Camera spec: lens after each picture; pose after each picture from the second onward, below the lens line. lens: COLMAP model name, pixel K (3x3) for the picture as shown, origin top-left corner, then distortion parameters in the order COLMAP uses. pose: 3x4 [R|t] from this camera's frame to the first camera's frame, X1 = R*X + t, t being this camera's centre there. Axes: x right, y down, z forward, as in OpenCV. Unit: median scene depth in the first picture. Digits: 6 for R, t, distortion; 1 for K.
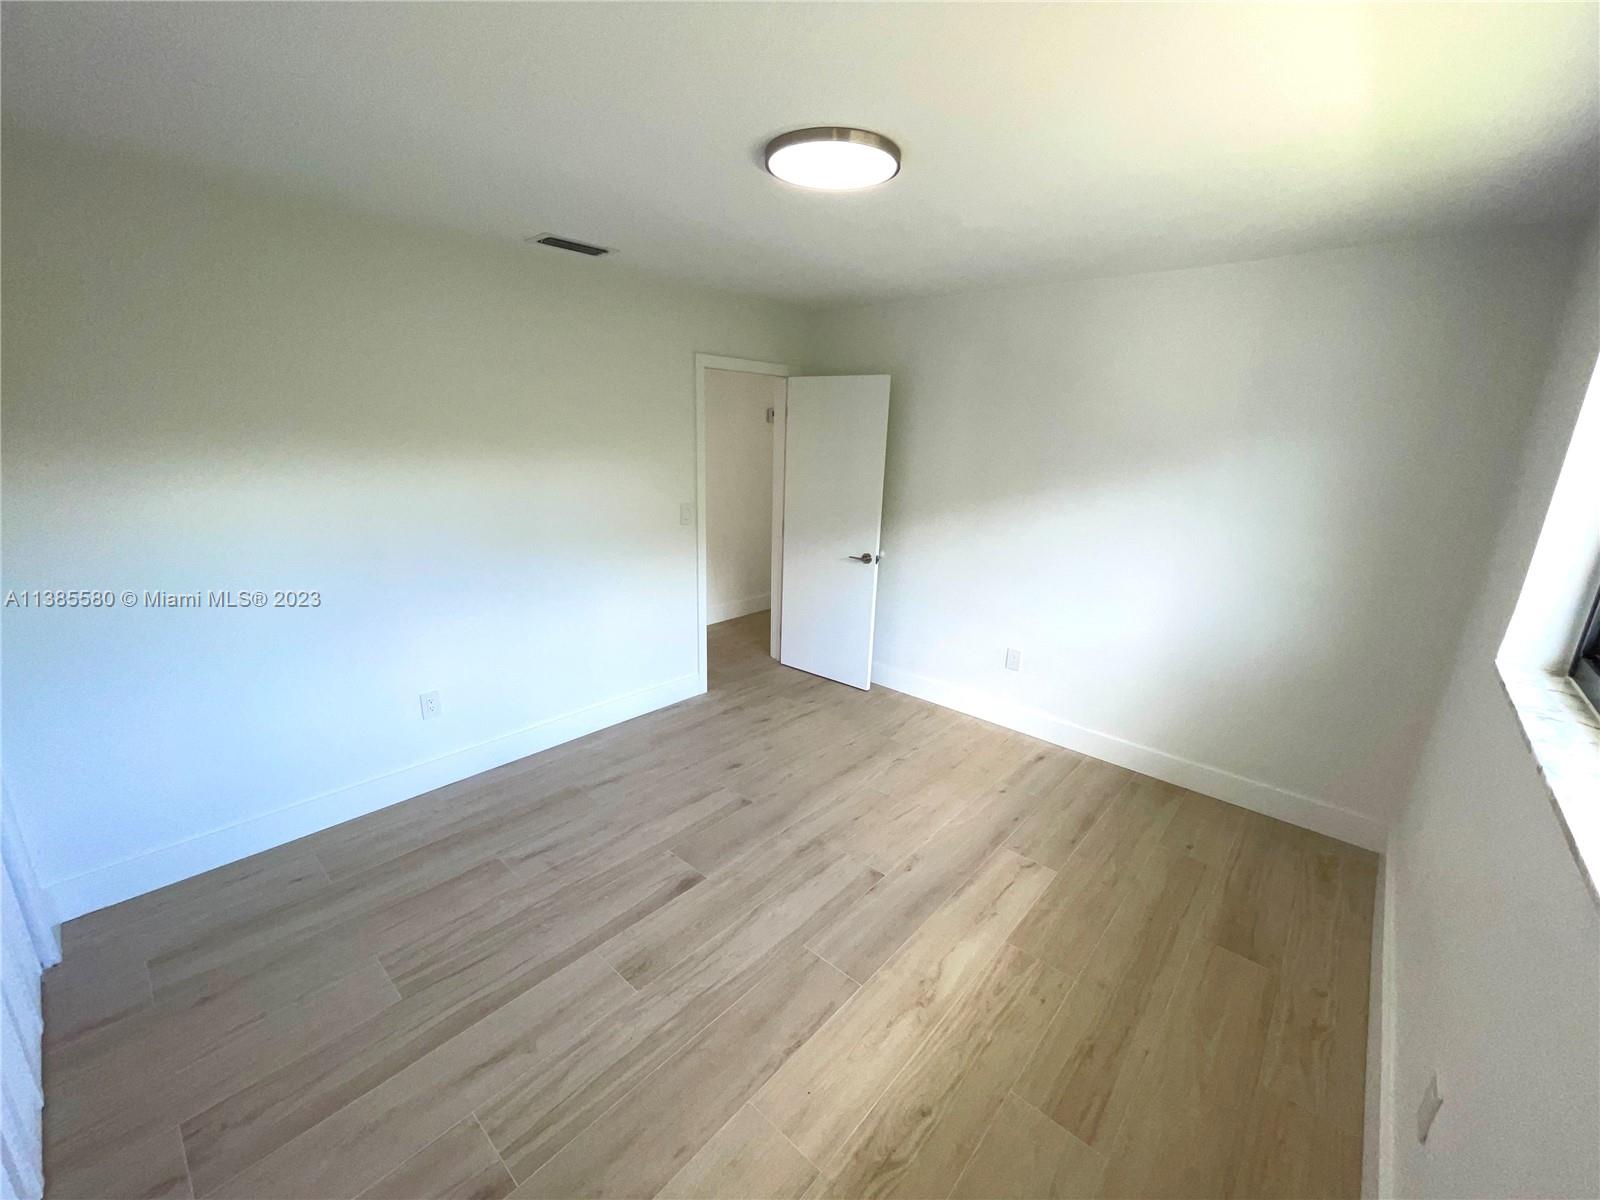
lens RADIAL K [[642.6, 0, 799.0], [0, 642.6, 603.6], [0, 0, 1]] dist [-0.001808, -0.000726]
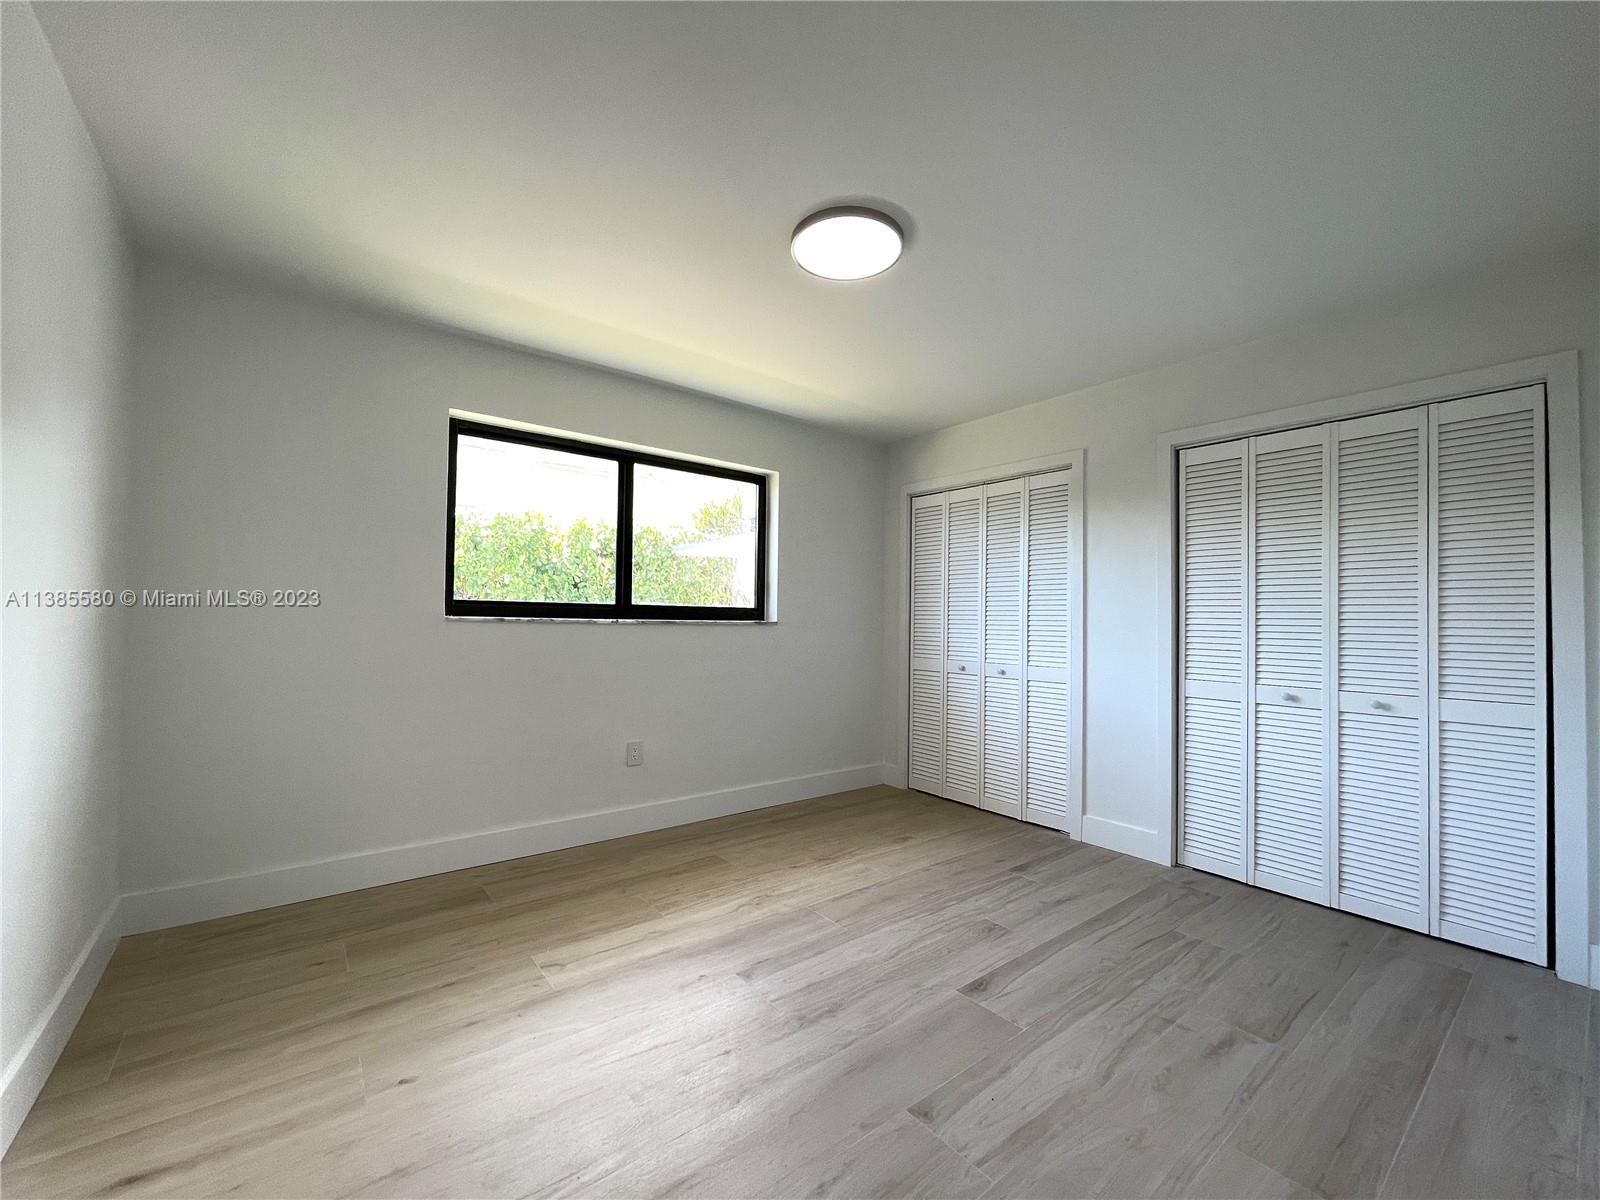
lens RADIAL K [[642.6, 0, 800.1], [0, 642.6, 604.5], [0, 0, 1]] dist [-0.001808, -0.000726]
pose [[-0.983686, -0.038075, 0.175820, -0.079143], [0.004429, 0.971924, 0.235255, -0.246853], [-0.179840, 0.232196, -0.955899, 1.801365]]
